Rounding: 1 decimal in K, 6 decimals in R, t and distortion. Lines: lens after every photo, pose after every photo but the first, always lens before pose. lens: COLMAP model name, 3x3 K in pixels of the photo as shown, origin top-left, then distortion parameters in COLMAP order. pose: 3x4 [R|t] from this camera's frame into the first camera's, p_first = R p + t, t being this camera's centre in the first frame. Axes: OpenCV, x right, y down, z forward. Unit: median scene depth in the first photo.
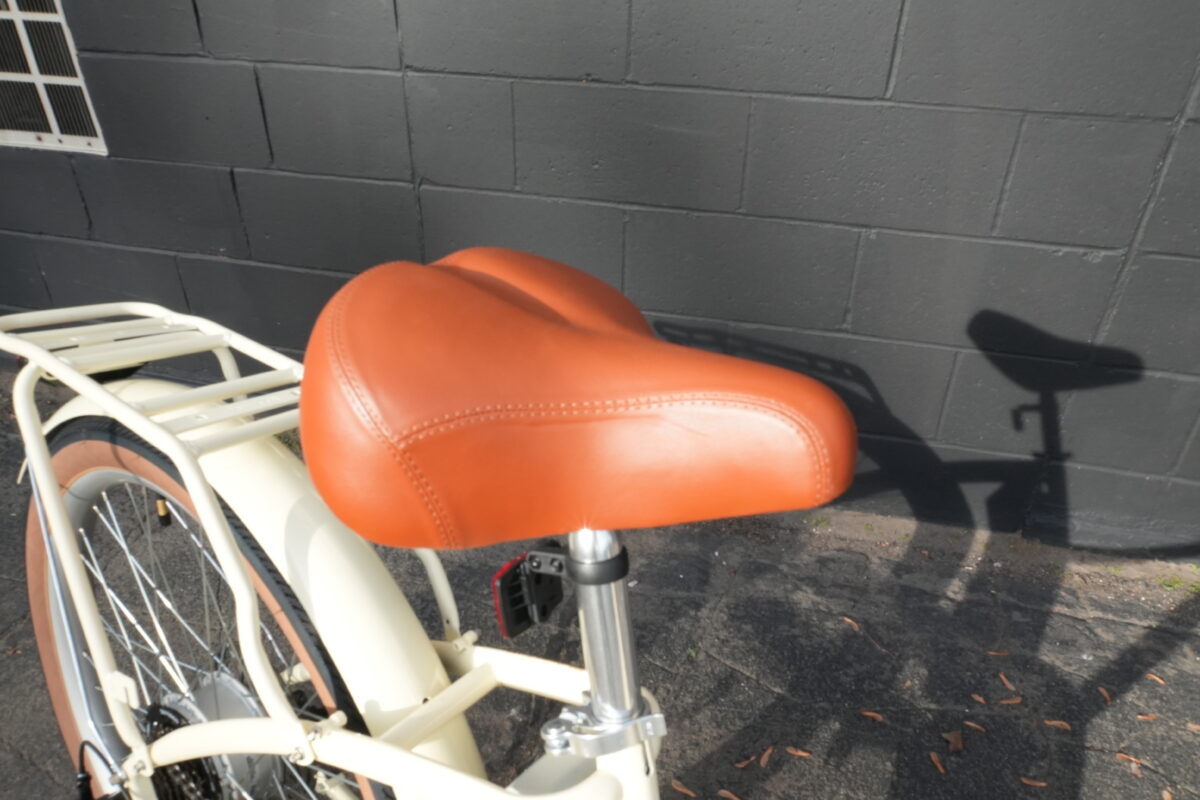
lens RADIAL K [[805.7, 0, 600.0], [0, 805.7, 400.0], [0, 0, 1]] dist [-0.042366, 0.029302]
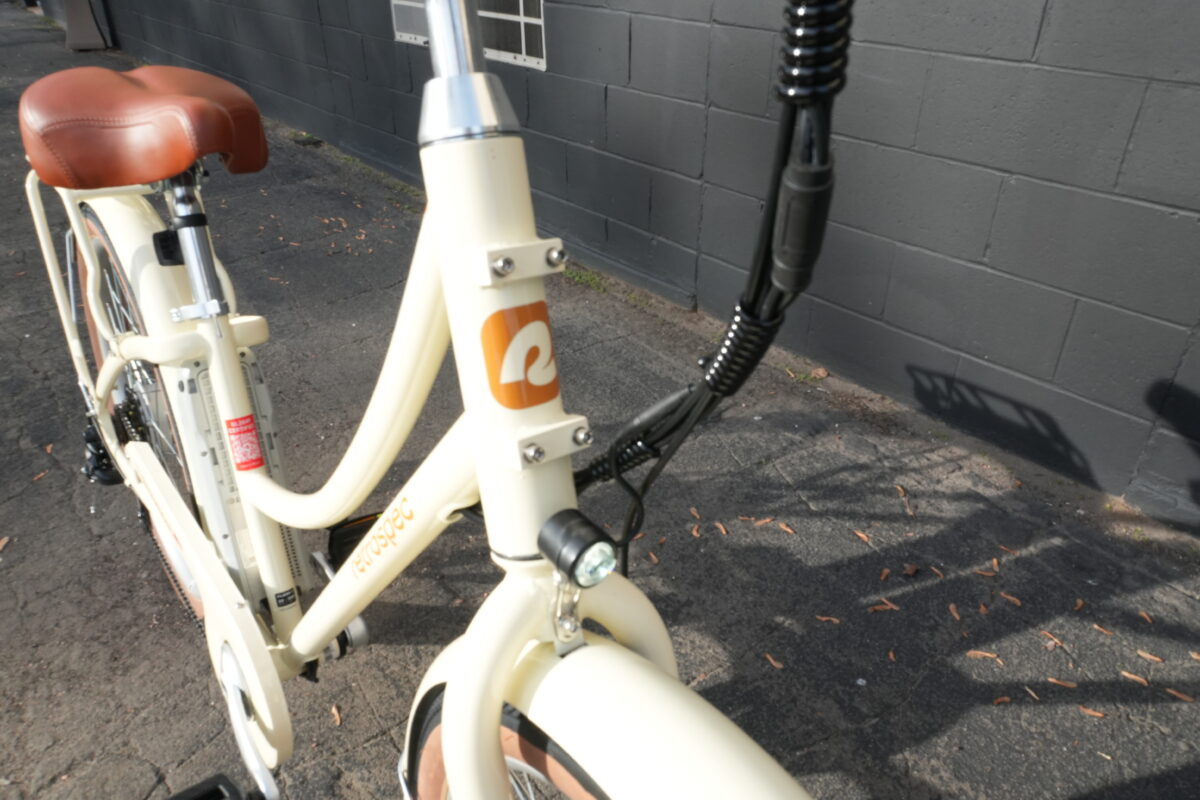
lens RADIAL K [[805.7, 0, 600.0], [0, 805.7, 400.0], [0, 0, 1]] dist [-0.042366, 0.029302]
pose [[0.822863, 0.286640, -0.490646, 0.473344], [-0.292560, 0.953922, 0.066637, 0.191533], [0.487139, 0.088710, 0.868807, -0.276743]]
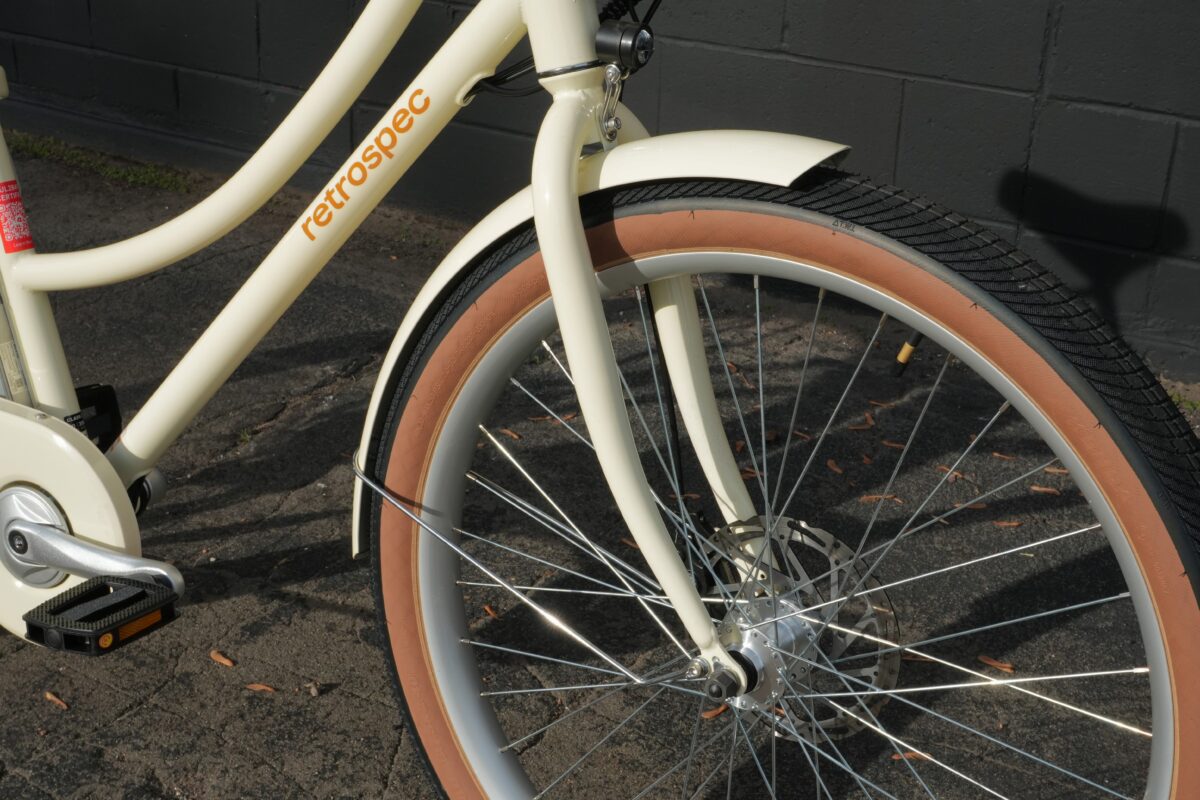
lens RADIAL K [[1732.9, 0, 601.3], [0, 1732.9, 411.4], [0, 0, 1]] dist [-0.003279, 0.011924]
pose [[0.974967, 0.121246, -0.186385, 0.507954], [-0.141782, 0.984724, -0.101078, 0.512566], [0.171282, 0.124974, 0.977264, -0.810637]]
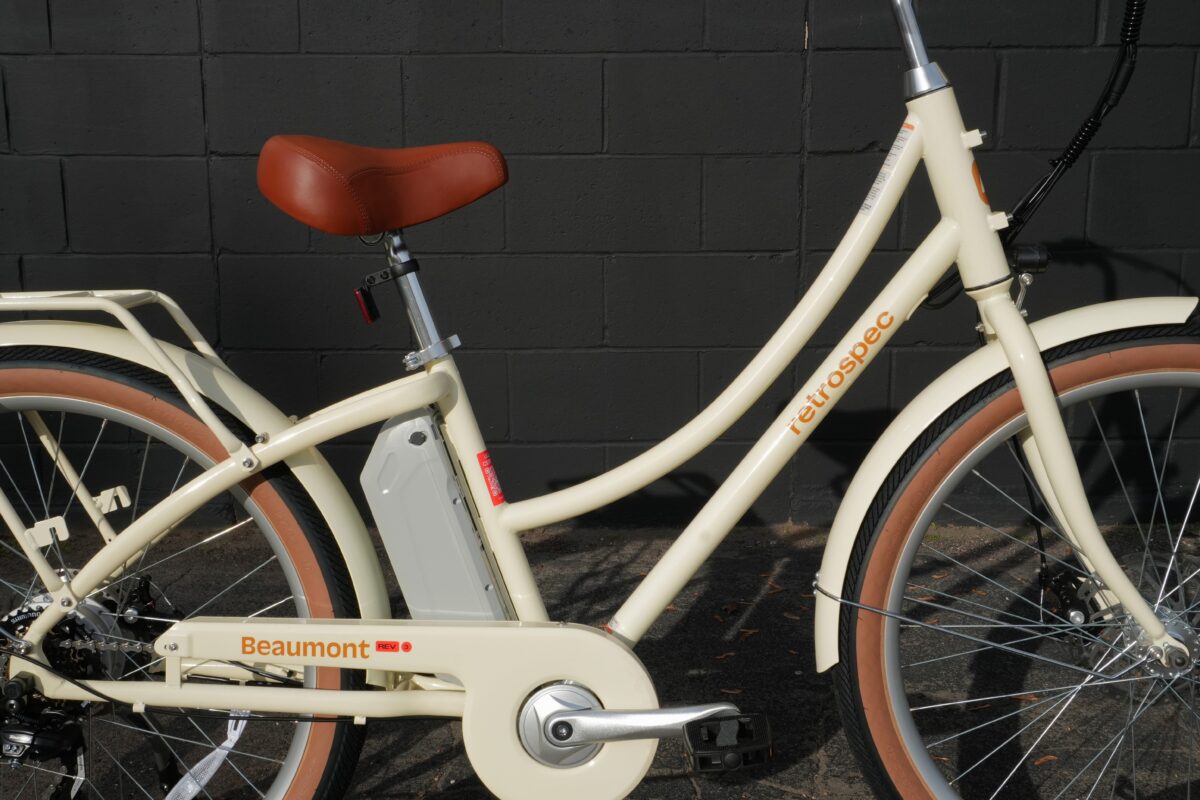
lens RADIAL K [[1430.6, 0, 597.6], [0, 1430.6, 408.1], [0, 0, 1]] dist [0.008246, 0.006721]
pose [[0.968099, -0.071657, 0.240102, -0.216913], [0.144649, 0.942264, -0.302019, 0.631407], [-0.204597, 0.327115, 0.922570, -0.901475]]
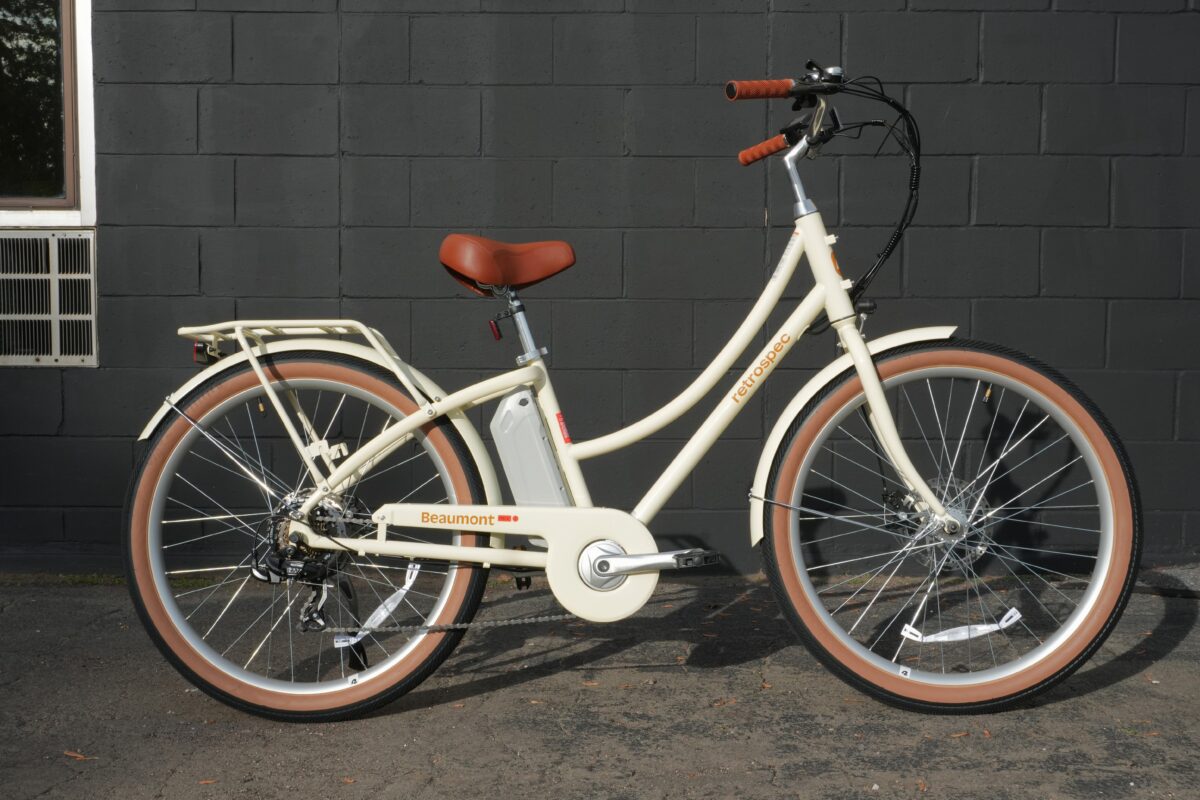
lens RADIAL K [[1503.3, 0, 601.7], [0, 1503.3, 418.3], [0, 0, 1]] dist [0.014228, -0.013726]
pose [[0.968853, -0.024949, 0.246375, -0.478270], [0.137444, 0.881776, -0.451198, 1.231676], [-0.205991, 0.471008, 0.857741, -1.590017]]
